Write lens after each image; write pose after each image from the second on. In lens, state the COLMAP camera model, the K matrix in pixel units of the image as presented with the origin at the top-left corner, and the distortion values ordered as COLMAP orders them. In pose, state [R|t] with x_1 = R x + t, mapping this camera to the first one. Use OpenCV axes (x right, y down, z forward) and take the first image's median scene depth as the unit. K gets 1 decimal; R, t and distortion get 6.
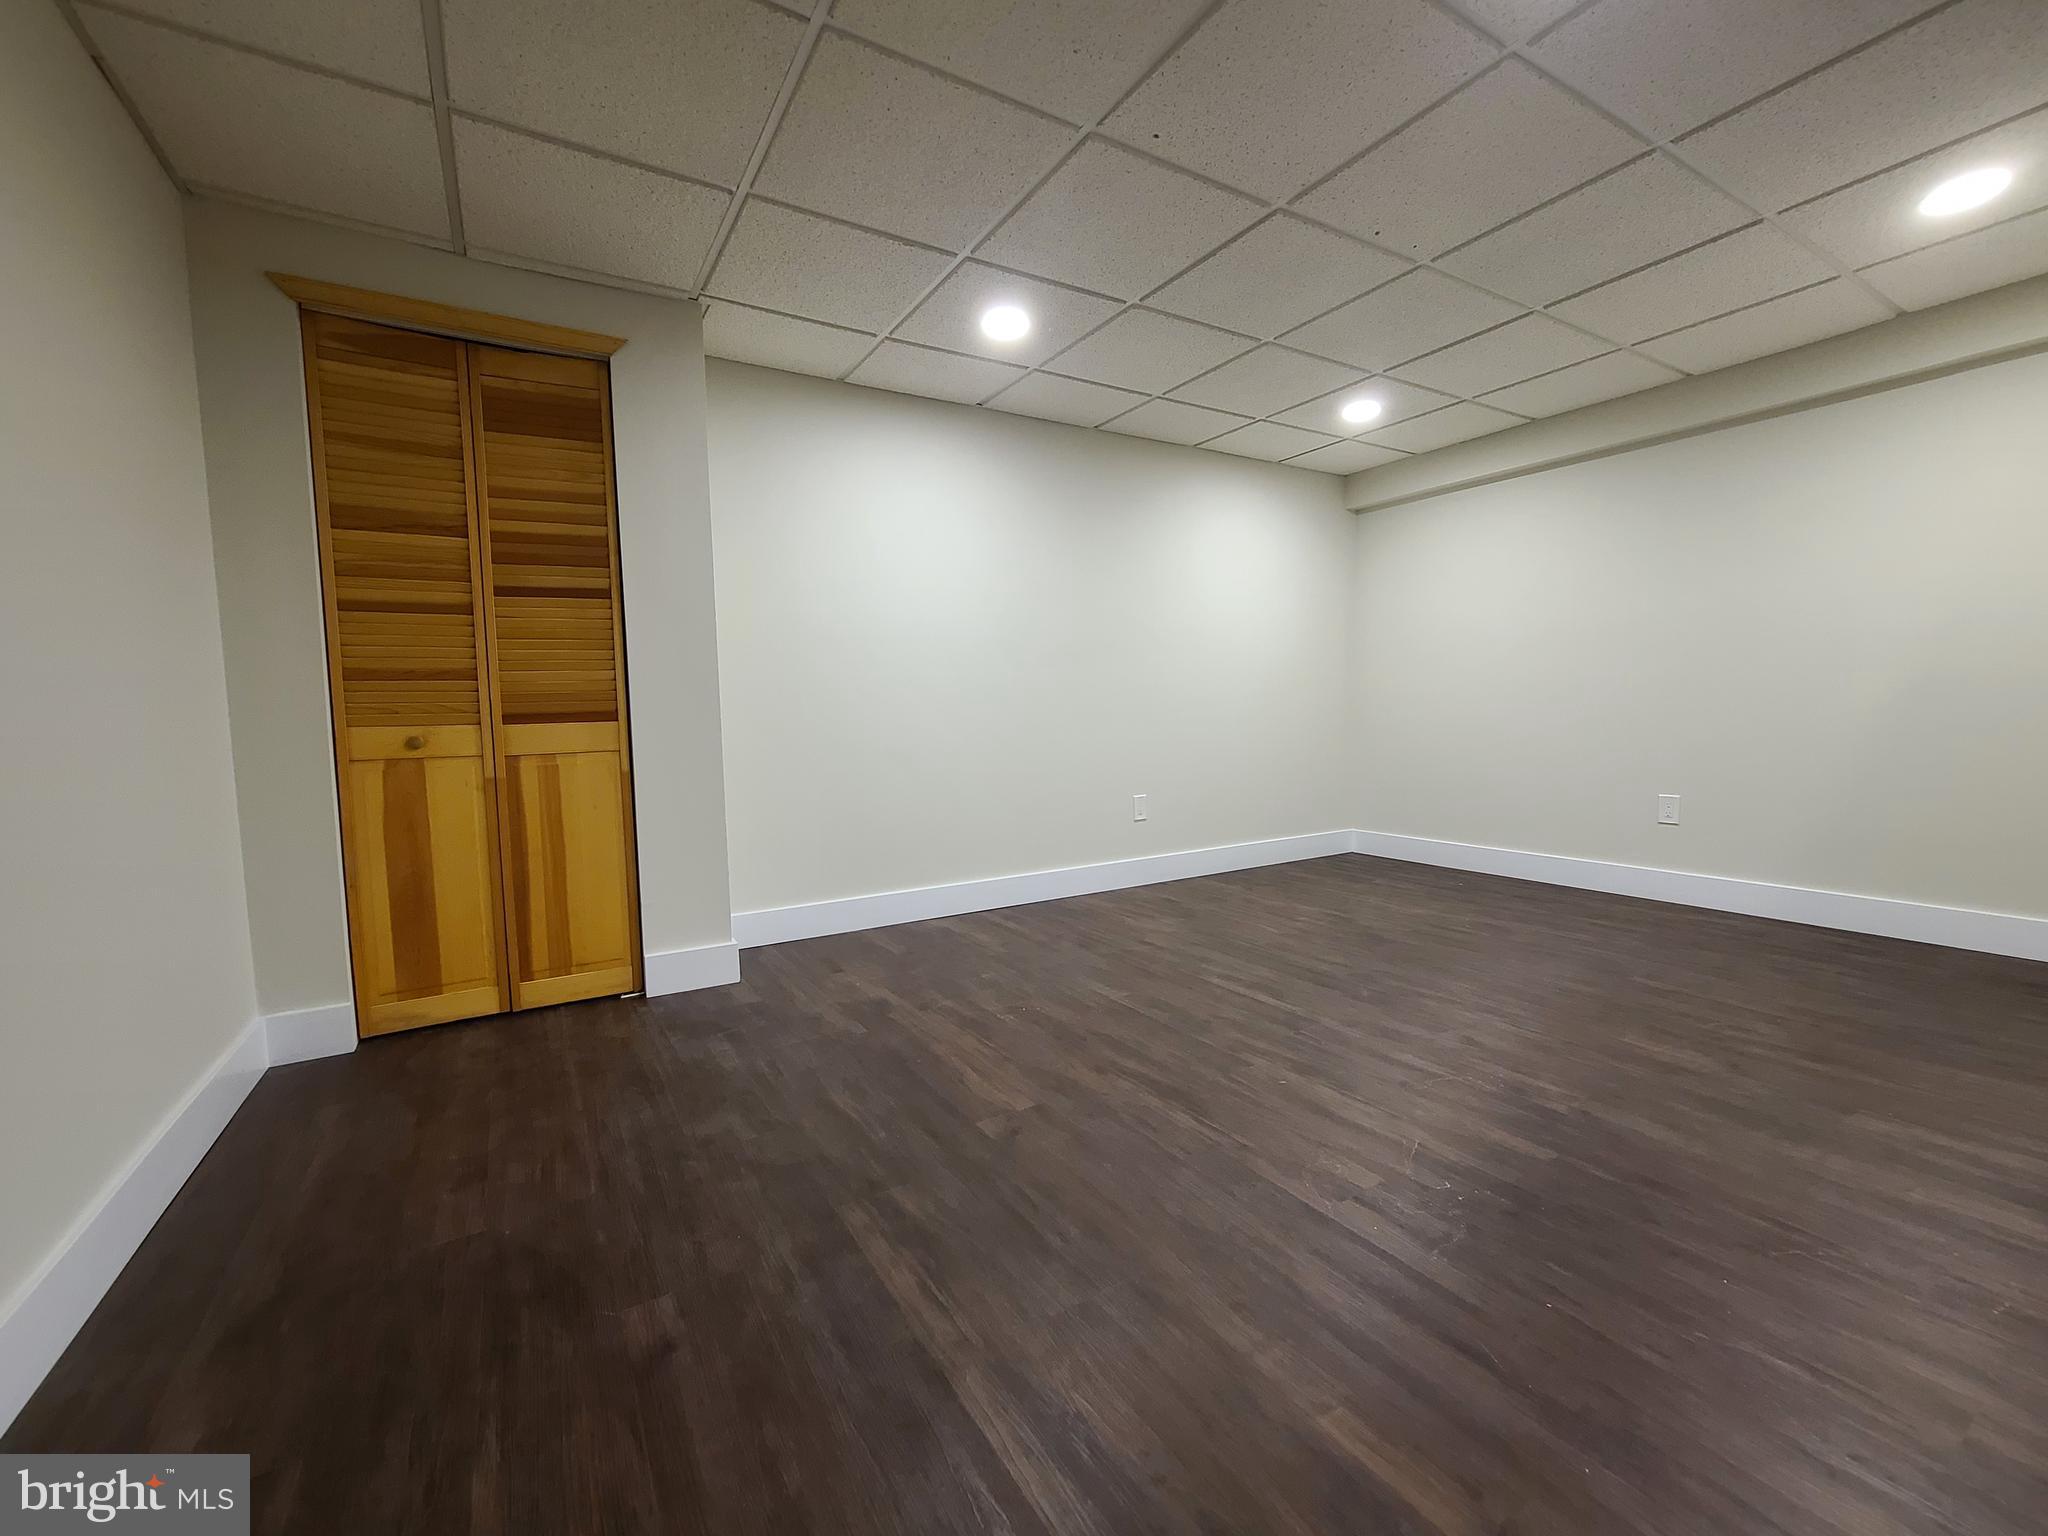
lens RADIAL K [[841.9, 0, 1025.6], [0, 841.9, 769.2], [0, 0, 1]] dist [0.001432, -0.000354]
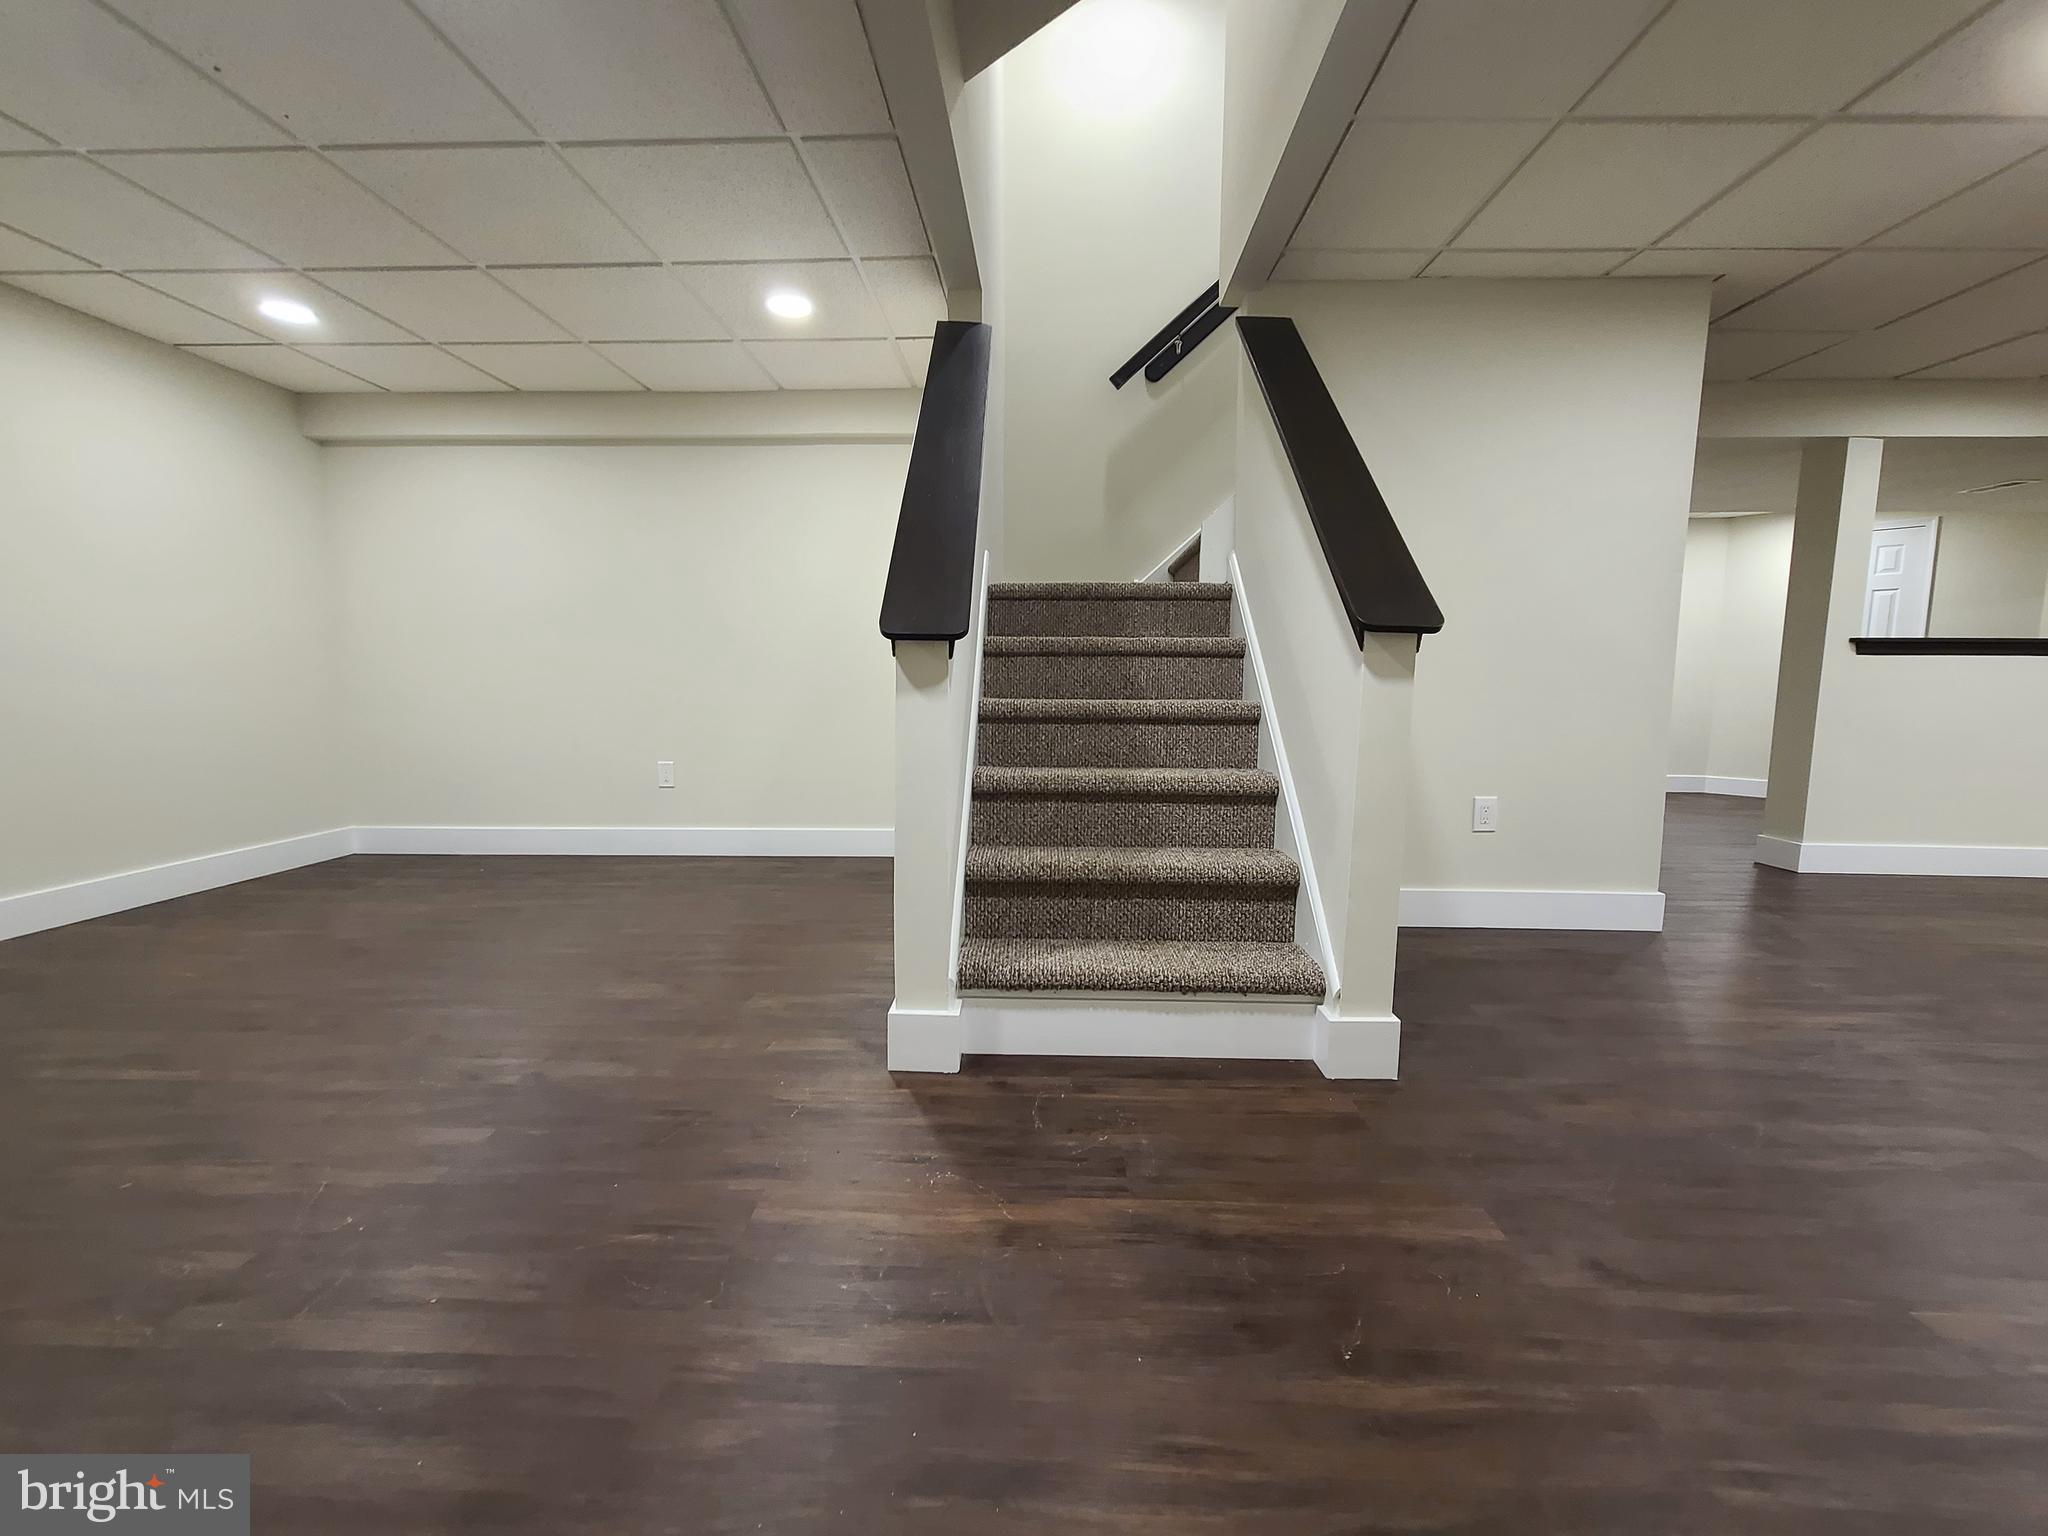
lens RADIAL K [[841.9, 0, 1029.0], [0, 841.9, 763.8], [0, 0, 1]] dist [0.001432, -0.000354]
pose [[0.546425, -0.062816, 0.835149, 0.131115], [0.049871, 0.997854, 0.042424, 0.014740], [-0.836022, 0.018468, 0.548385, -0.051361]]
